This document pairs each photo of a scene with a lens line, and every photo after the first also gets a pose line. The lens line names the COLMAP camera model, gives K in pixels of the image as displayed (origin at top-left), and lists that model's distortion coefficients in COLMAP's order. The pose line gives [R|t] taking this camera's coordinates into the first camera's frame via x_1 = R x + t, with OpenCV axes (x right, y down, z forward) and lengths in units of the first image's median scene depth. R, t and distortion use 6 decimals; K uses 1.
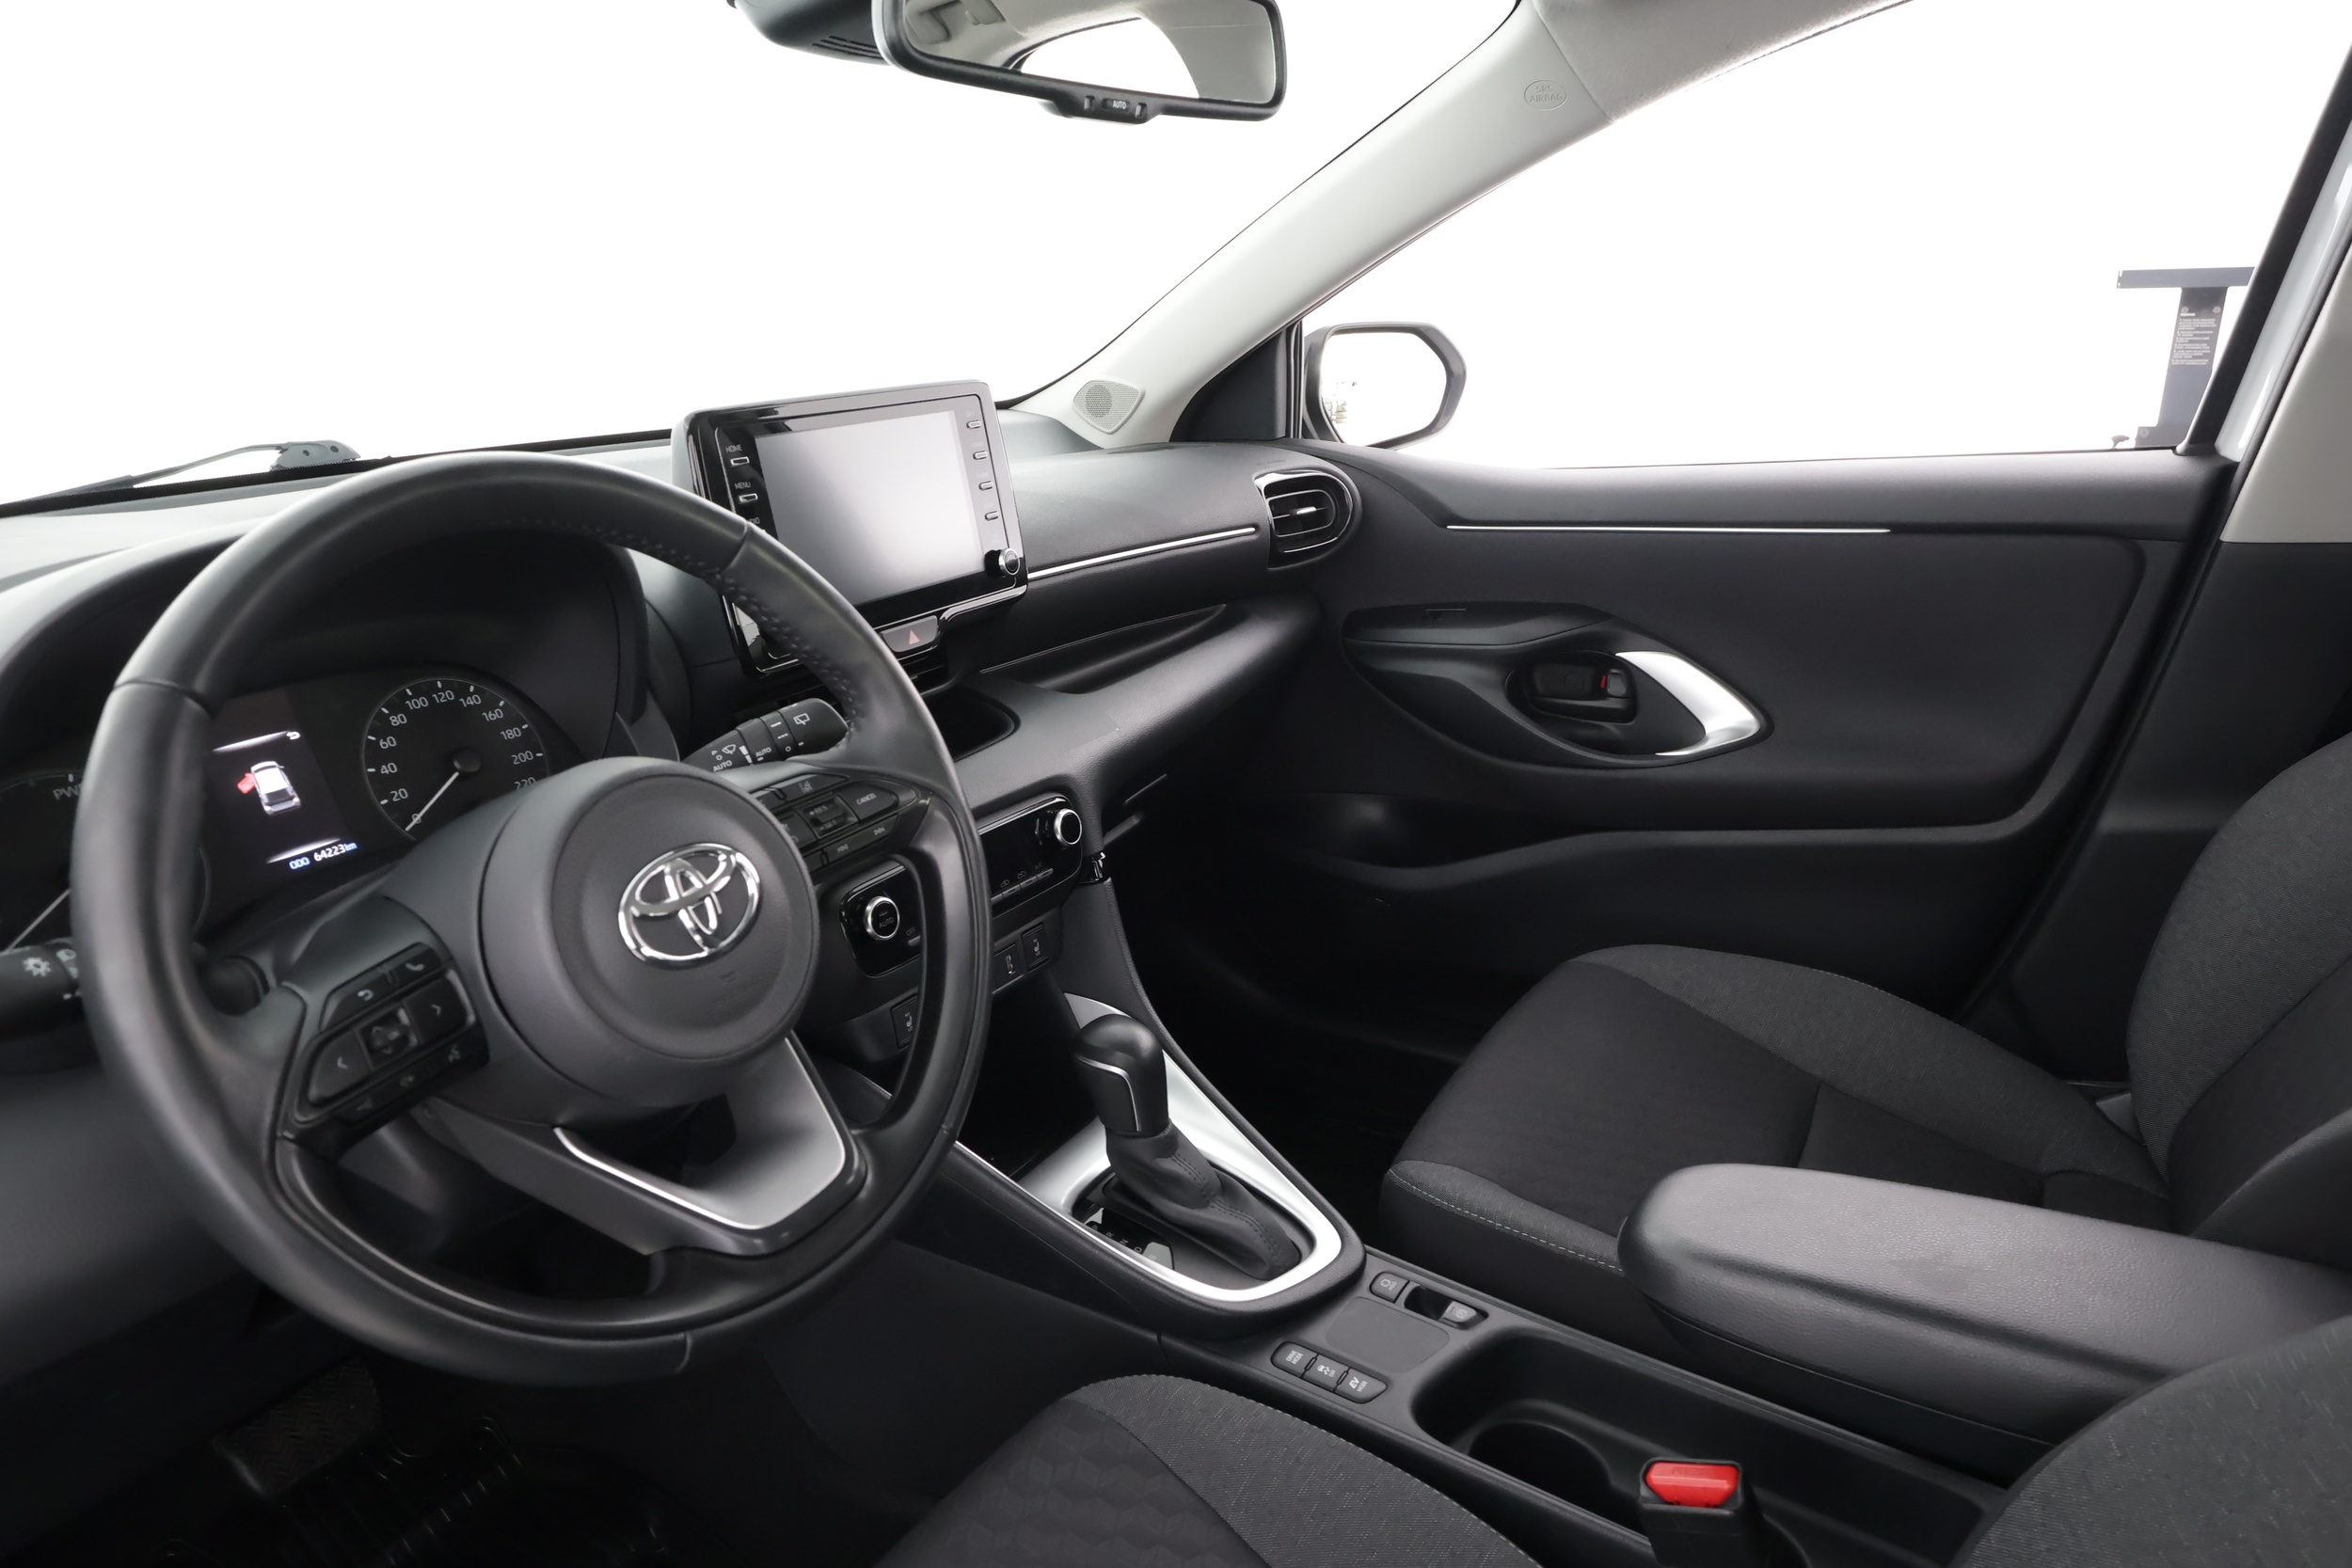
lens RADIAL K [[1449.9, 0, 1176.0], [0, 1449.9, 784.0], [0, 0, 1]] dist [0.006096, 0.002139]
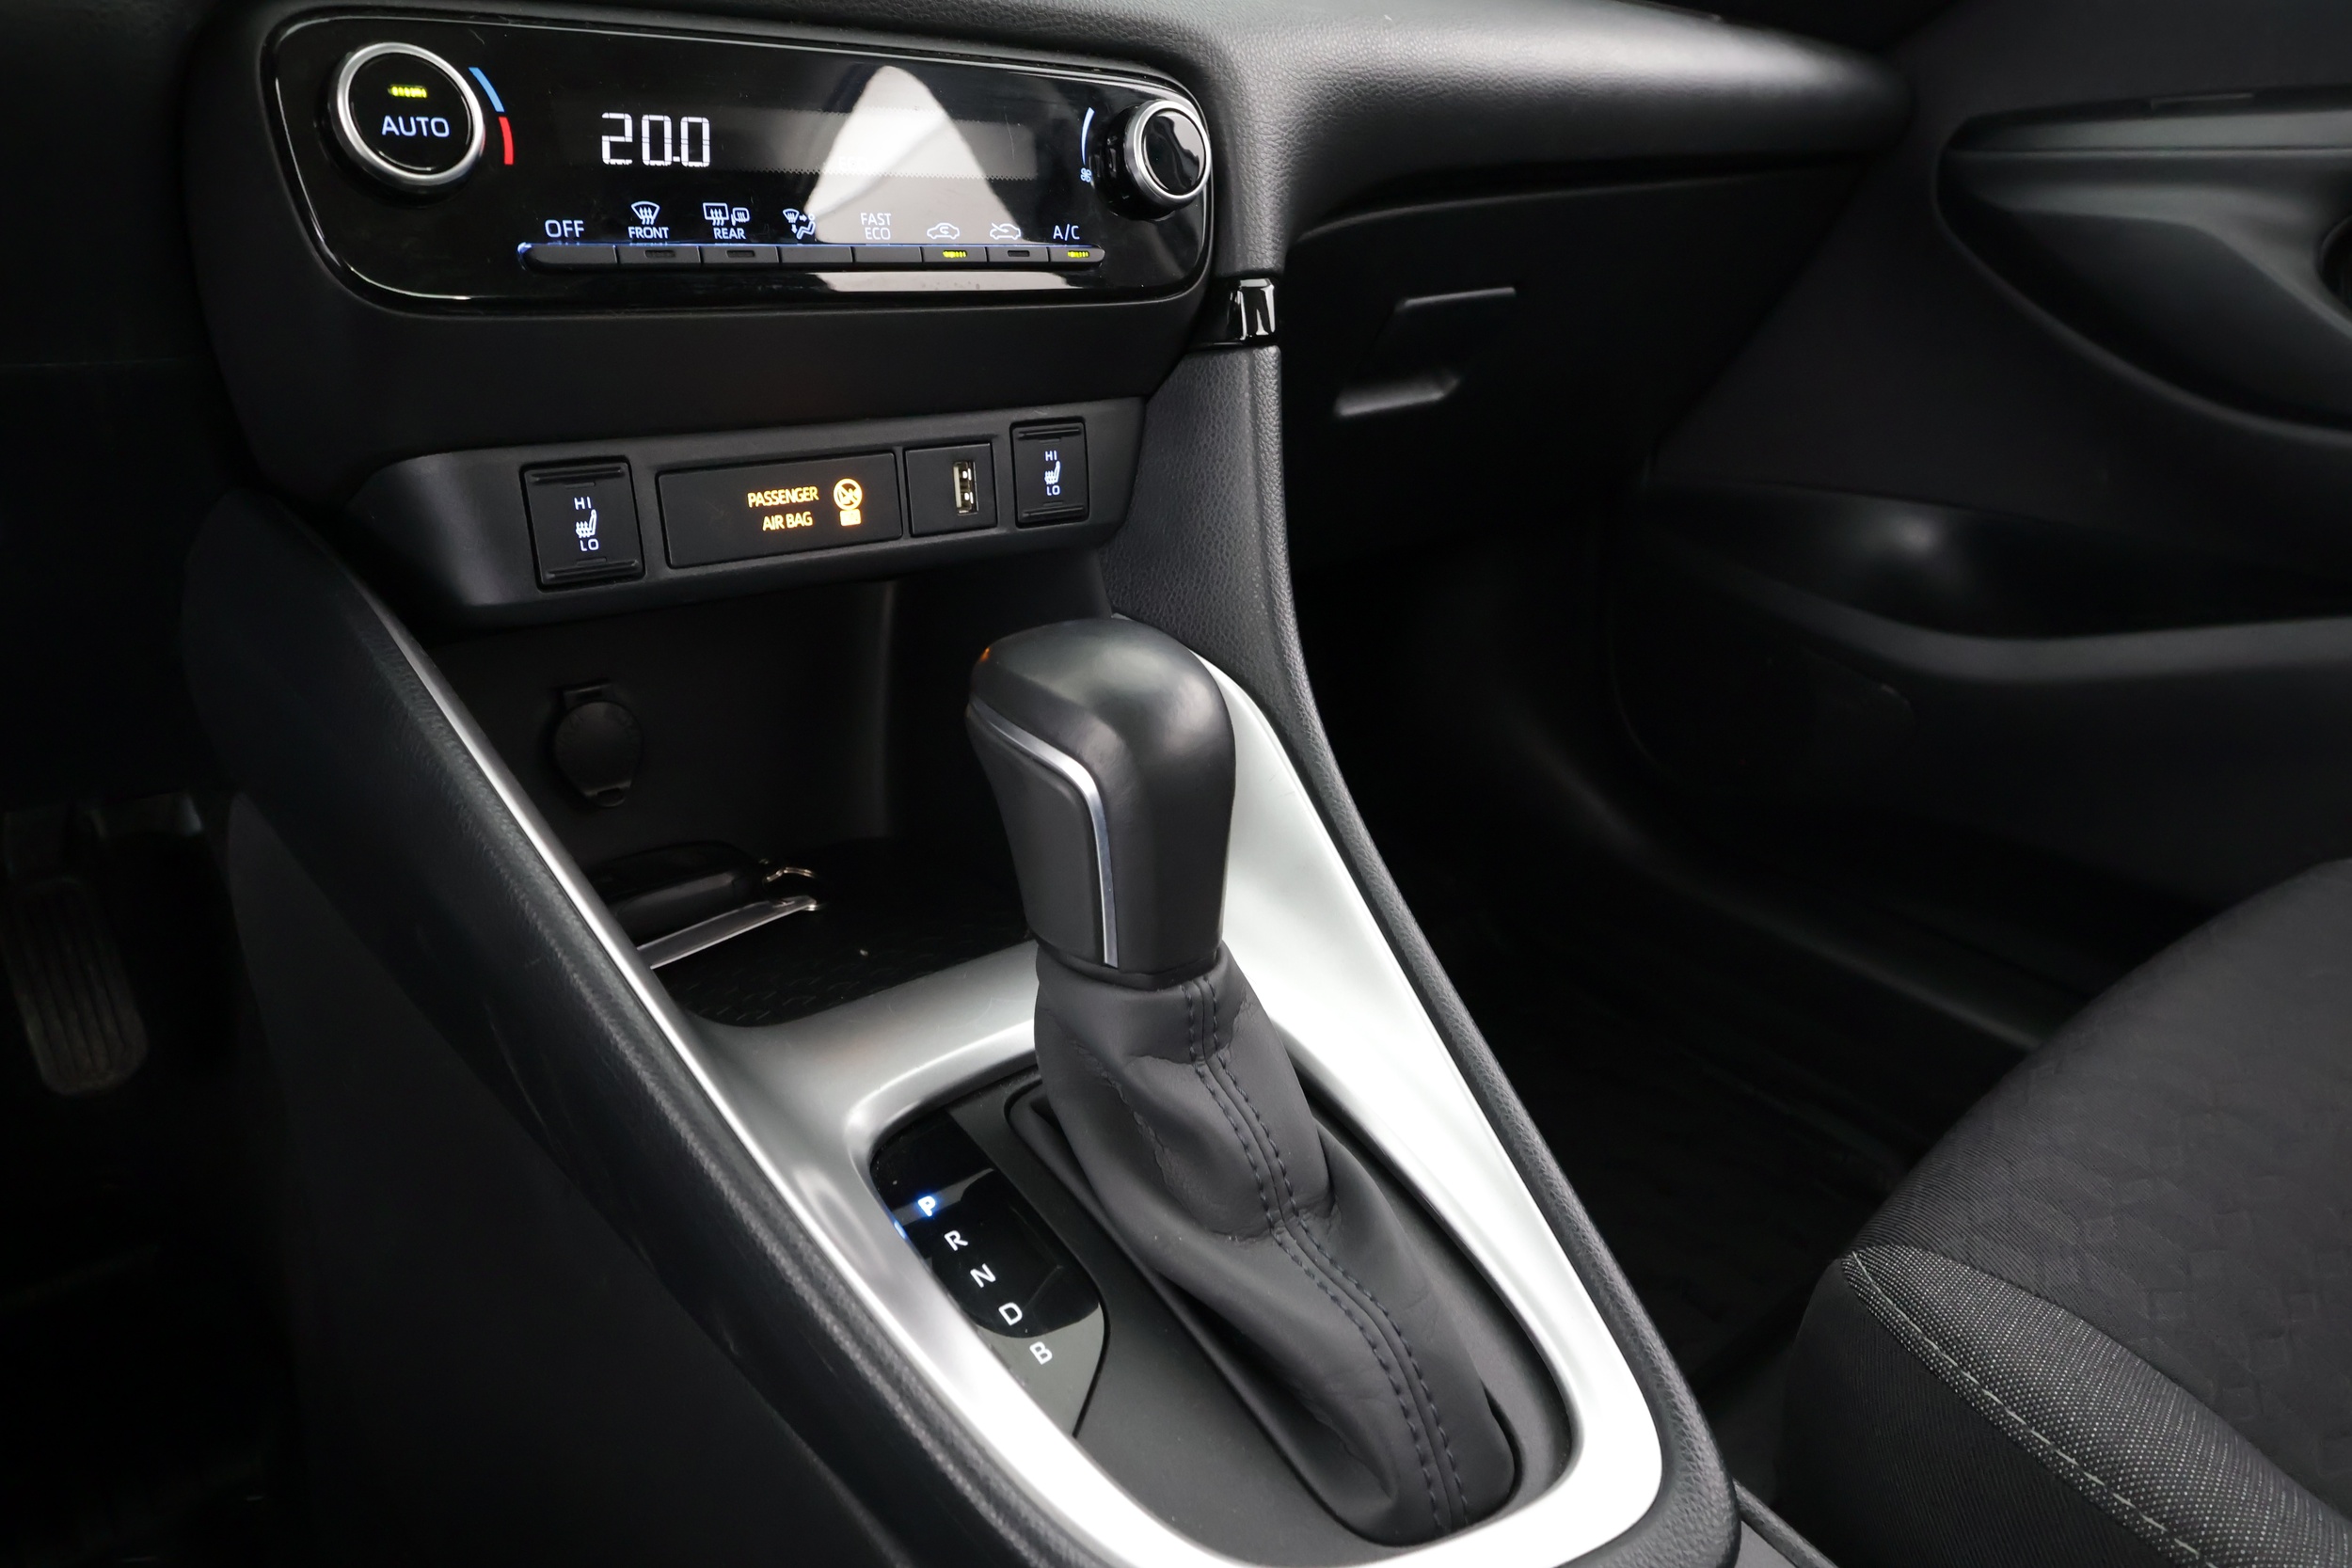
lens RADIAL K [[1449.9, 0, 1176.0], [0, 1449.9, 784.0], [0, 0, 1]] dist [0.006096, 0.002139]
pose [[0.944834, 0.207122, -0.253749, 0.063269], [-0.188296, 0.977346, 0.096636, 0.160929], [0.268016, -0.043525, 0.962431, 0.673214]]
